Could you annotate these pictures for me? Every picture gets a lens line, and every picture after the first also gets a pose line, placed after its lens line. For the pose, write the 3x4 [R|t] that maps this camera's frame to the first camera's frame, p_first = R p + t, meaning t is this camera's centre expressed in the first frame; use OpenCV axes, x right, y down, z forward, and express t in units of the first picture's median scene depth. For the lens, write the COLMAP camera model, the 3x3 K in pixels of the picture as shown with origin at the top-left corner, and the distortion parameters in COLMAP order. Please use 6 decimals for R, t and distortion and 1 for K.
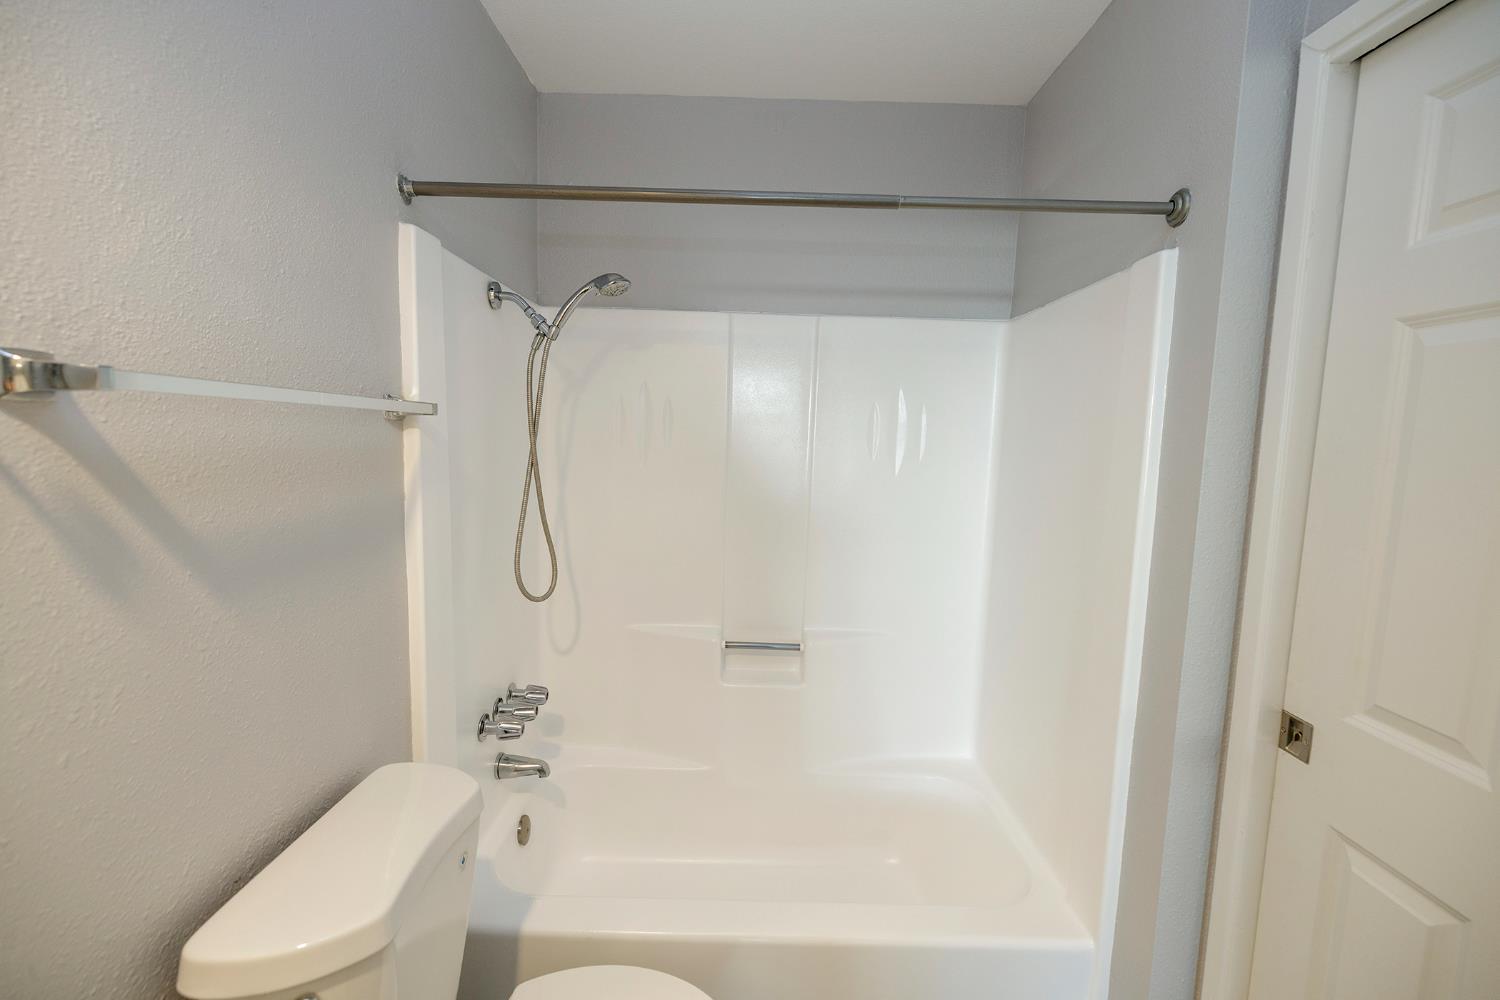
lens RADIAL K [[626.3, 0, 751.8], [0, 626.3, 502.7], [0, 0, 1]] dist [0.001701, -0.001108]
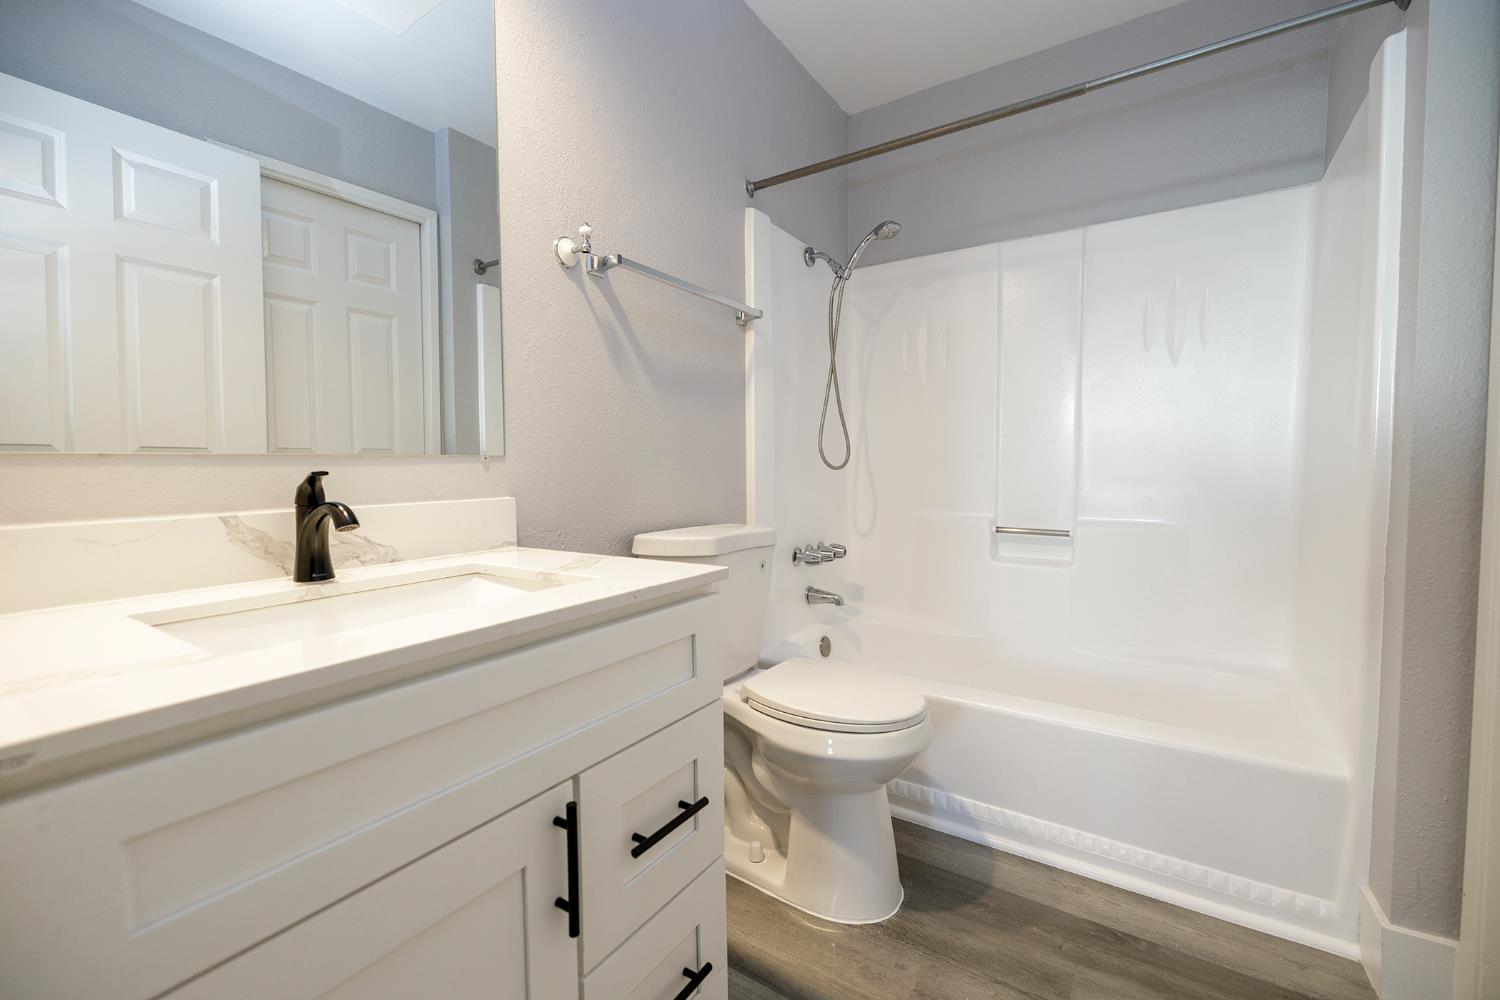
lens RADIAL K [[626.3, 0, 743.7], [0, 626.3, 495.9], [0, 0, 1]] dist [0.001701, -0.001108]
pose [[0.830156, -0.004592, -0.557513, 0.270202], [-0.029741, 0.998178, -0.052506, 0.303886], [0.556738, 0.060169, 0.828506, -0.259529]]
